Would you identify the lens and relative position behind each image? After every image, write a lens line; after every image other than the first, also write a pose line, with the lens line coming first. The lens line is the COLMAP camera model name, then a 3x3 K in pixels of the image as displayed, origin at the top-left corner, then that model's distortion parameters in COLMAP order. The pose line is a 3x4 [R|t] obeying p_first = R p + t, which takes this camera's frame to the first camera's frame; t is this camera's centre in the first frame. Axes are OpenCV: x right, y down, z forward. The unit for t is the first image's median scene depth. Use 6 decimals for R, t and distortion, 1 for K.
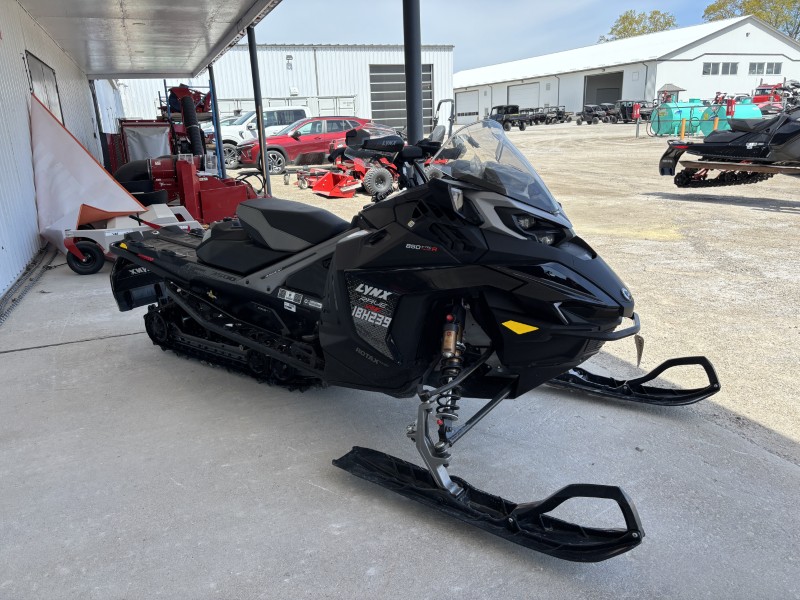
lens RADIAL K [[607.9, 0, 393.0], [0, 607.9, 300.2], [0, 0, 1]] dist [0.049354, -0.059534]
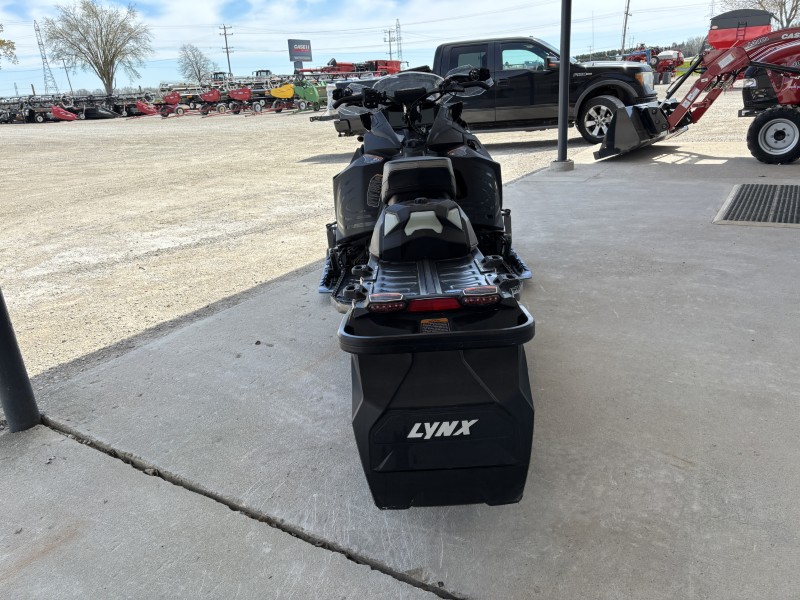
lens RADIAL K [[607.9, 0, 393.0], [0, 607.9, 300.2], [0, 0, 1]] dist [0.049354, -0.059534]
pose [[-0.578907, -0.186064, 0.793881, -0.346238], [0.321356, 0.842752, 0.431855, -0.146224], [-0.749397, 0.505123, -0.428082, 0.587544]]
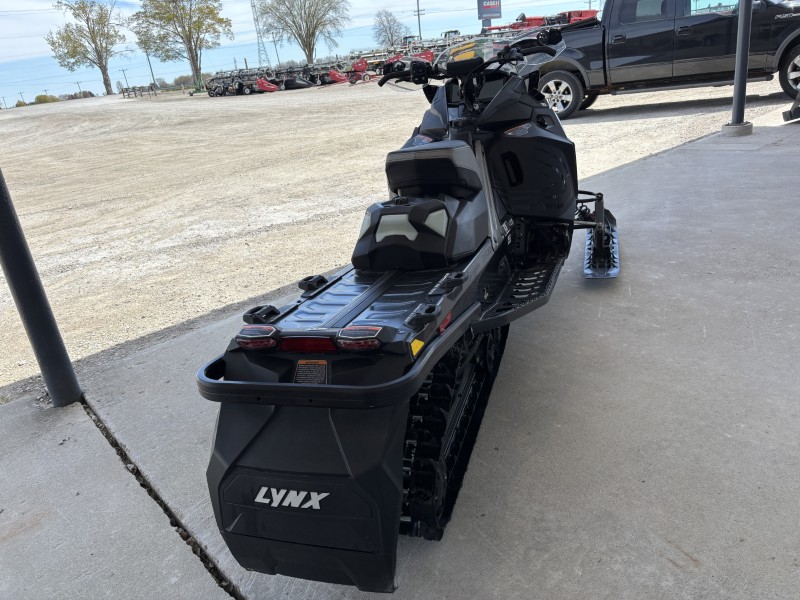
lens RADIAL K [[607.9, 0, 393.0], [0, 607.9, 300.2], [0, 0, 1]] dist [0.049354, -0.059534]
pose [[-0.319562, -0.258569, 0.911604, -0.352207], [0.396535, 0.837267, 0.376488, -0.117701], [-0.860605, 0.481794, -0.165027, 0.492839]]
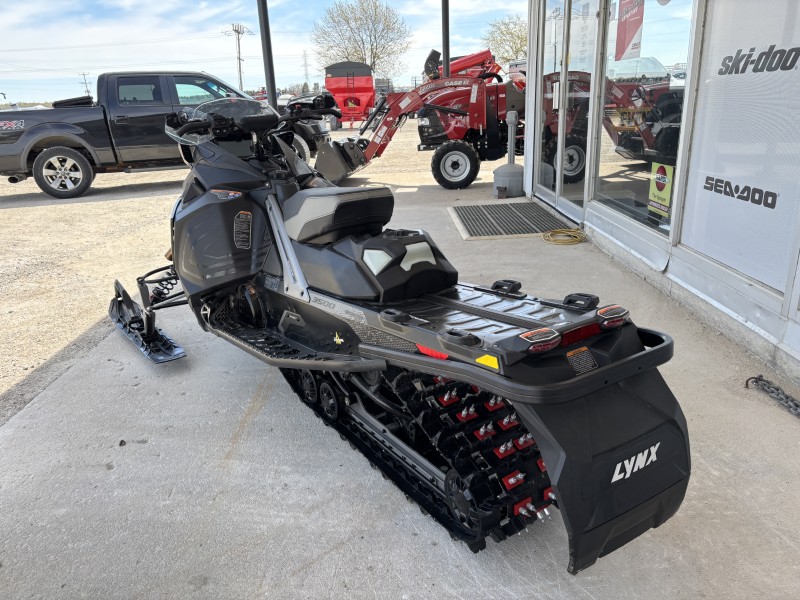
lens RADIAL K [[607.9, 0, 393.0], [0, 607.9, 300.2], [0, 0, 1]] dist [0.049354, -0.059534]
pose [[-0.929736, -0.026933, 0.367239, -0.209146], [0.184984, 0.828176, 0.529060, -0.172043], [-0.318388, 0.559820, -0.765004, 0.647943]]
